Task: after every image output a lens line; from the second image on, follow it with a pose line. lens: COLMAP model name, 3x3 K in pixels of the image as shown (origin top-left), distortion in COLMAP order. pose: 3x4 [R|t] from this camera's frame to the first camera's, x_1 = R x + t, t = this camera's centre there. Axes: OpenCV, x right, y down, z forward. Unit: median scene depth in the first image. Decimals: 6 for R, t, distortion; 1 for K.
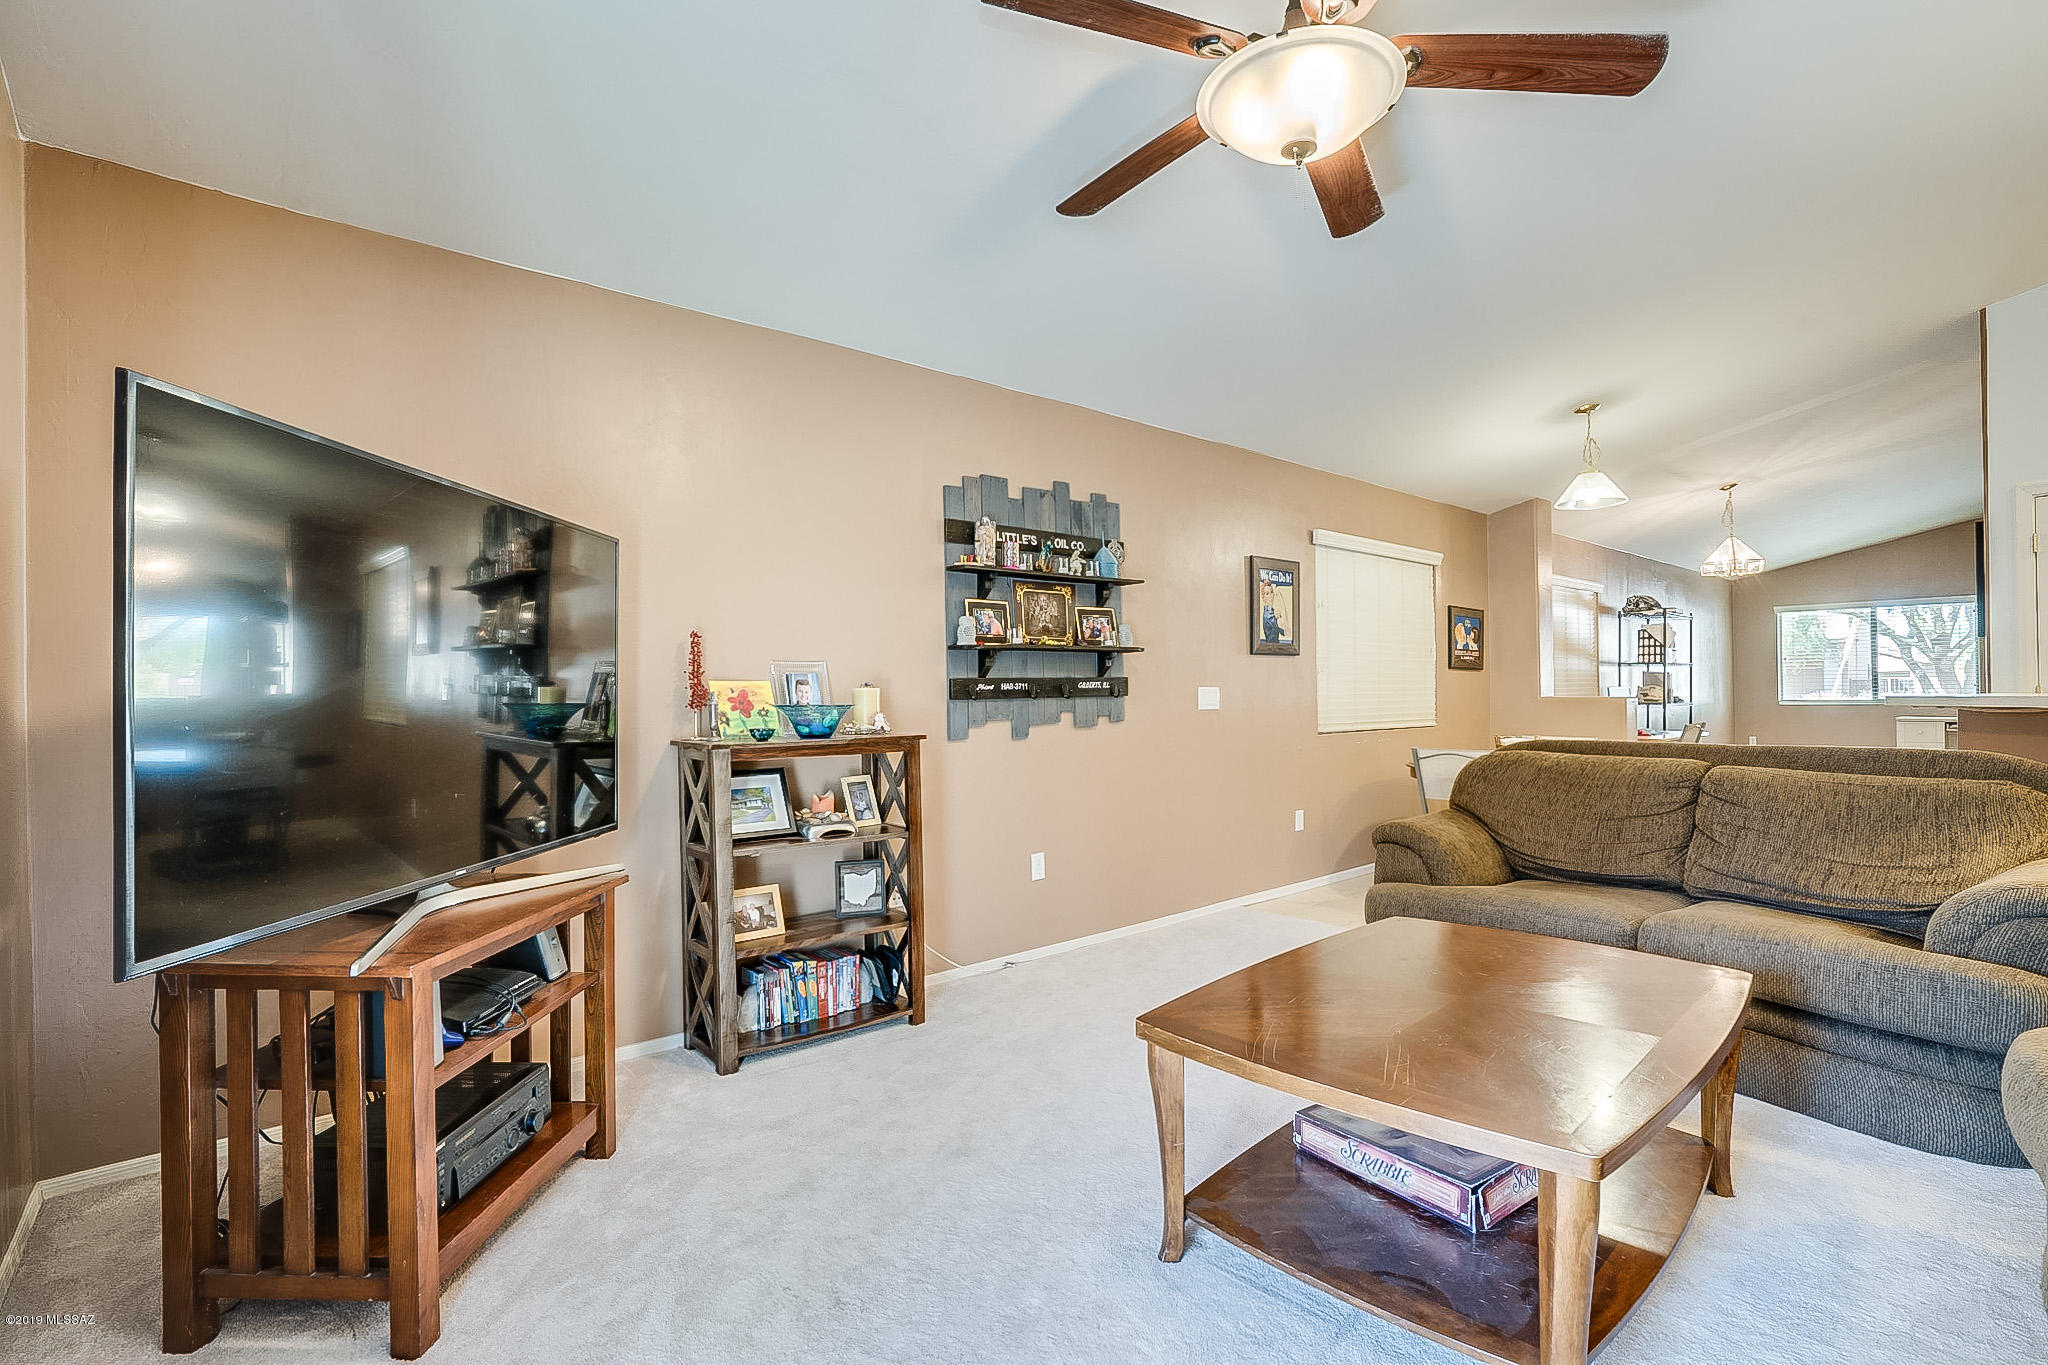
lens RADIAL K [[972.2, 0, 1030.8], [0, 972.2, 687.3], [0, 0, 1]] dist [-0.063582, 0.029457]
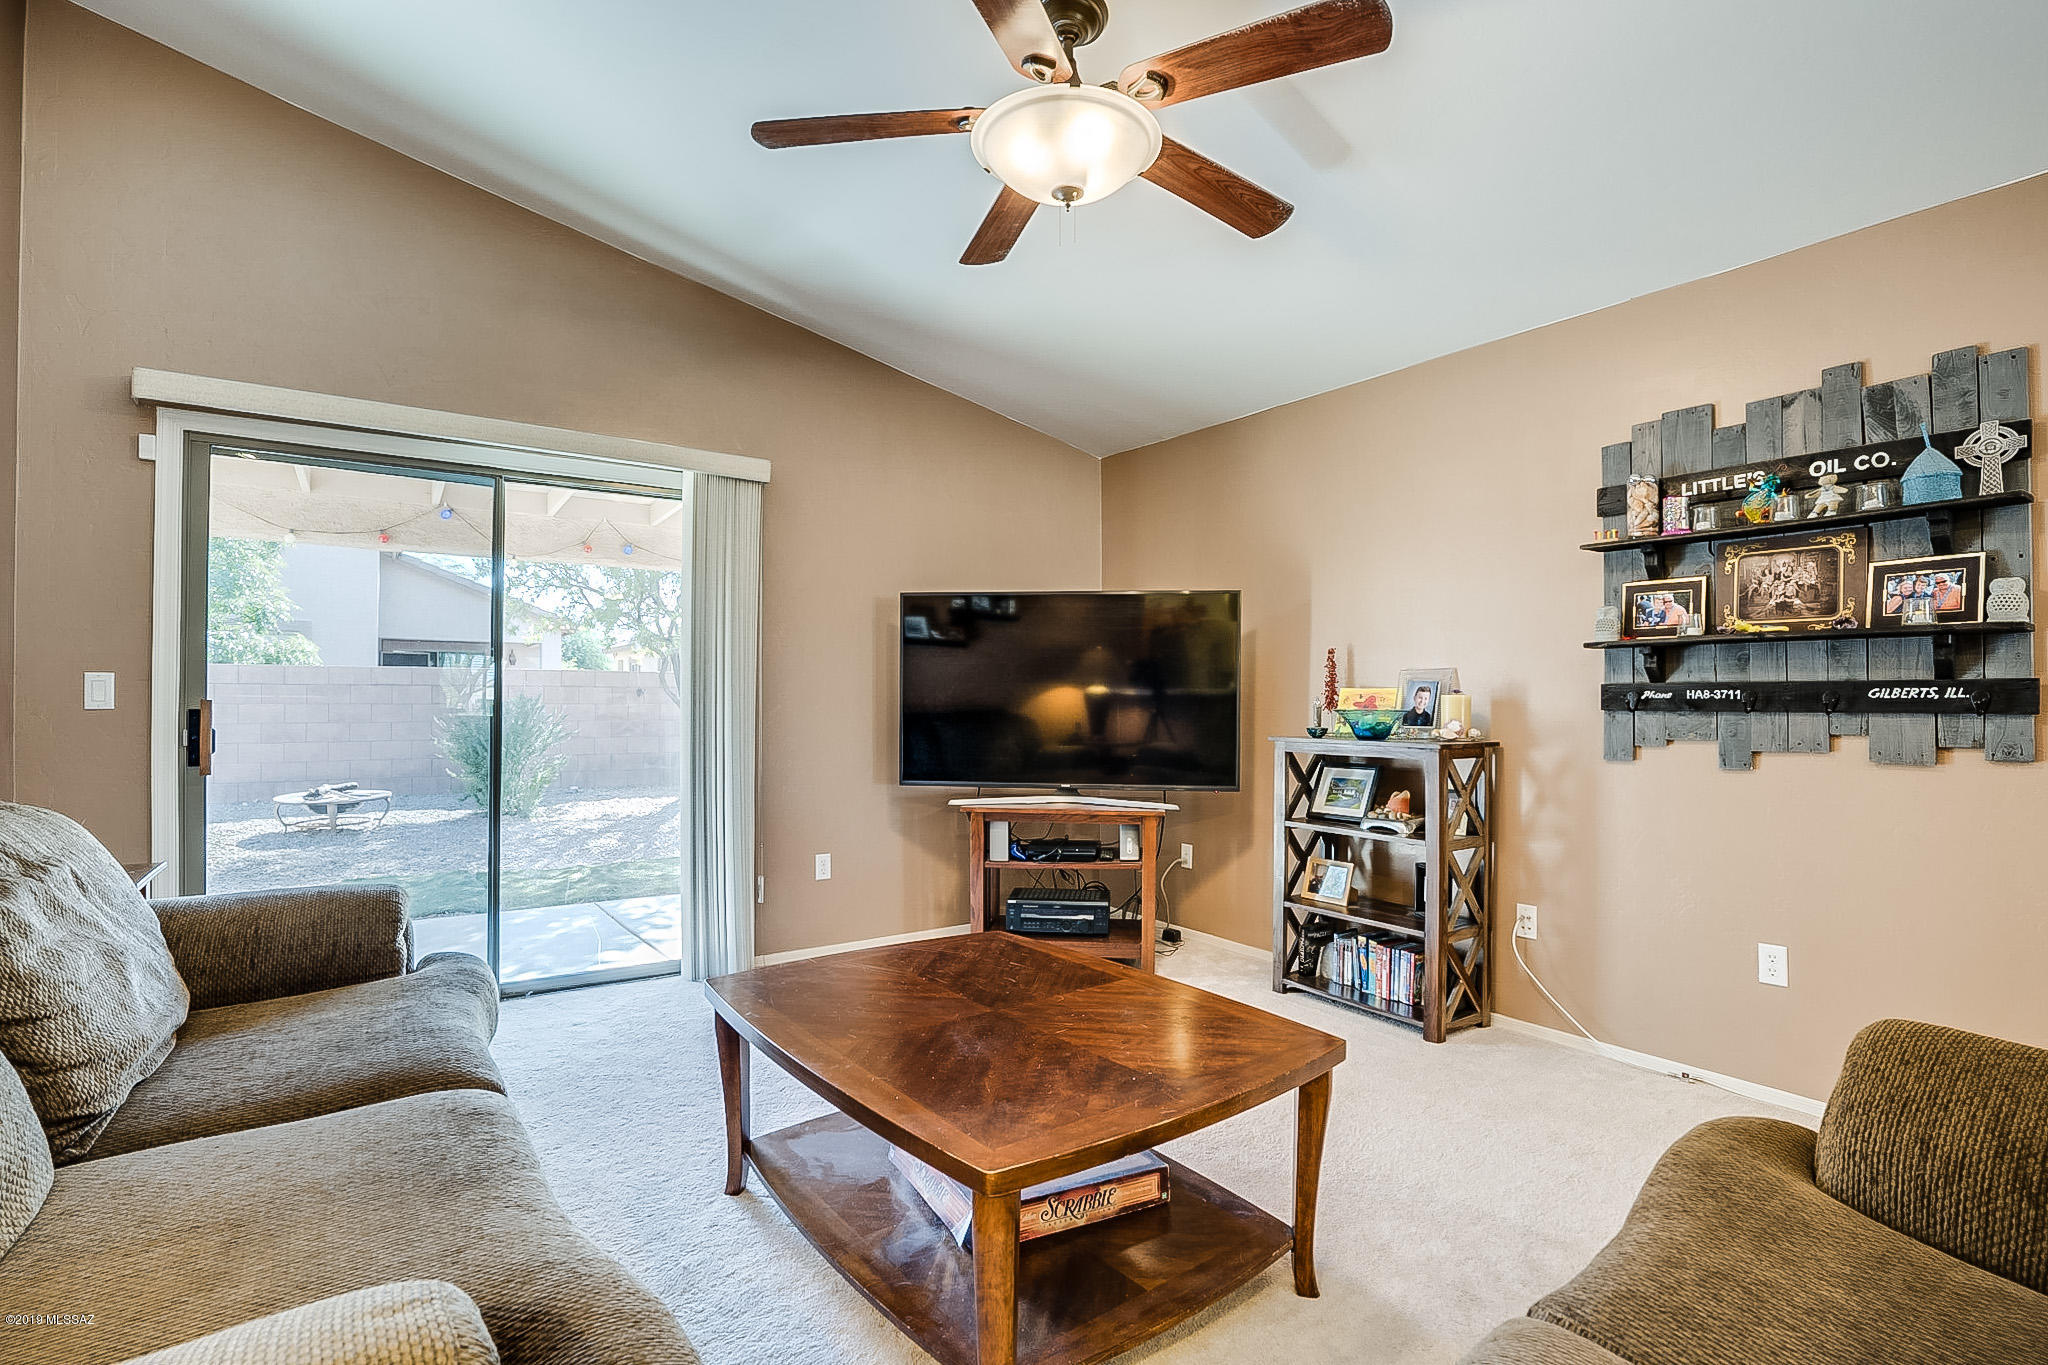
lens RADIAL K [[972.2, 0, 1030.8], [0, 972.2, 687.3], [0, 0, 1]] dist [-0.063582, 0.029457]
pose [[-0.109304, -0.000998, -0.994008, 0.697343], [-0.001274, 0.999999, -0.000863, -0.004600], [0.994008, 0.001172, -0.109306, 0.557201]]
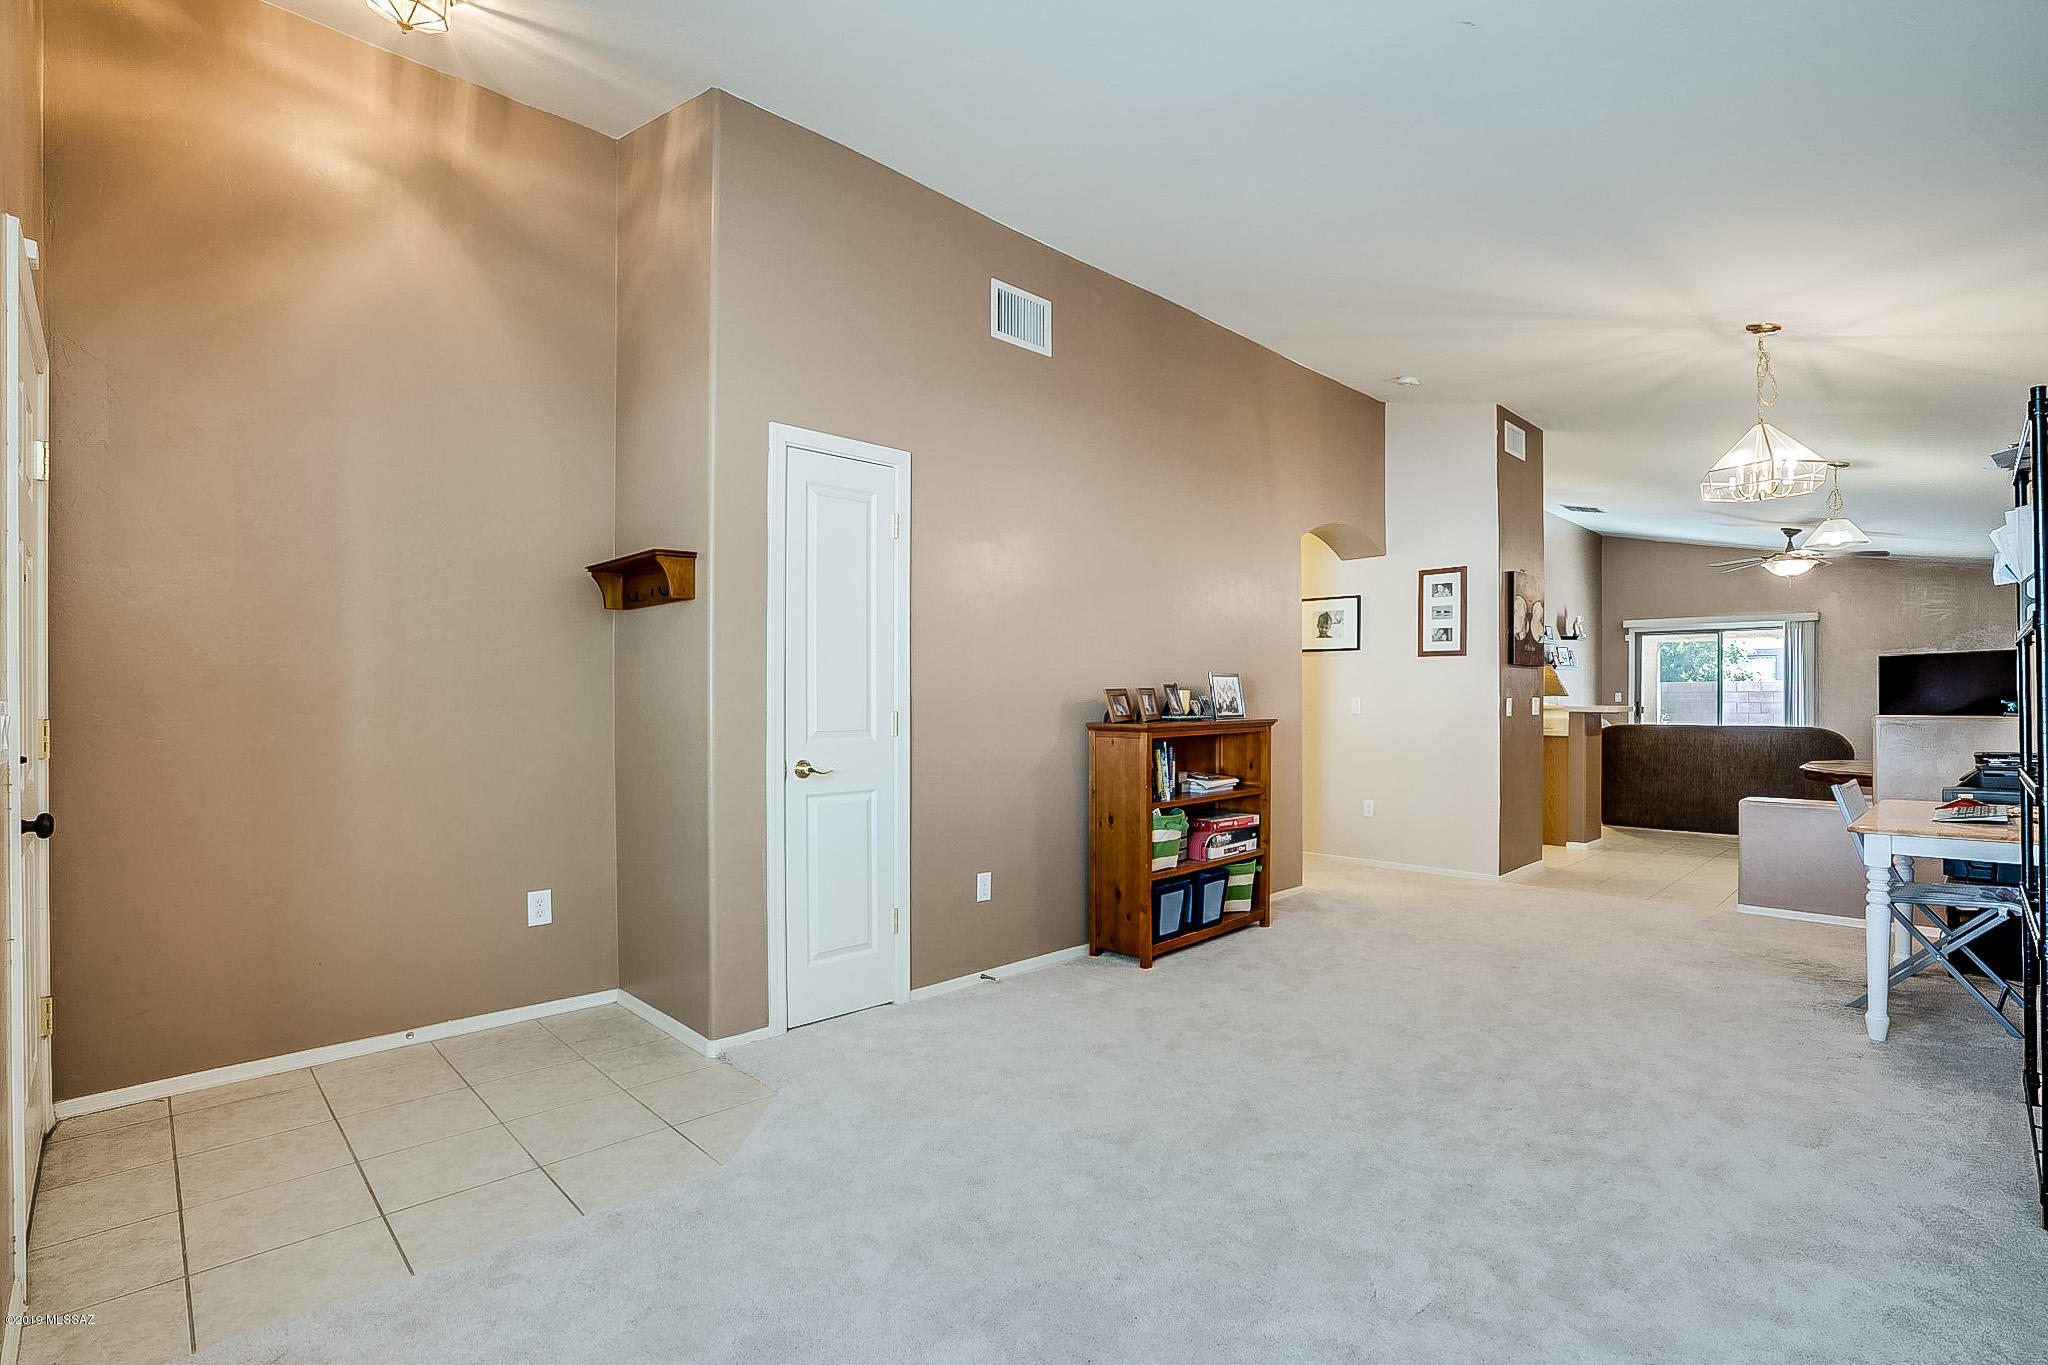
lens RADIAL K [[965.5, 0, 1030.6], [0, 965.5, 692.9], [0, 0, 1]] dist [-0.066399, 0.028637]
pose [[-0.998480, 0.011141, -0.053986, 2.060098], [0.011575, 0.999903, -0.007733, -0.013450], [0.053895, -0.008346, -0.998512, 2.619334]]
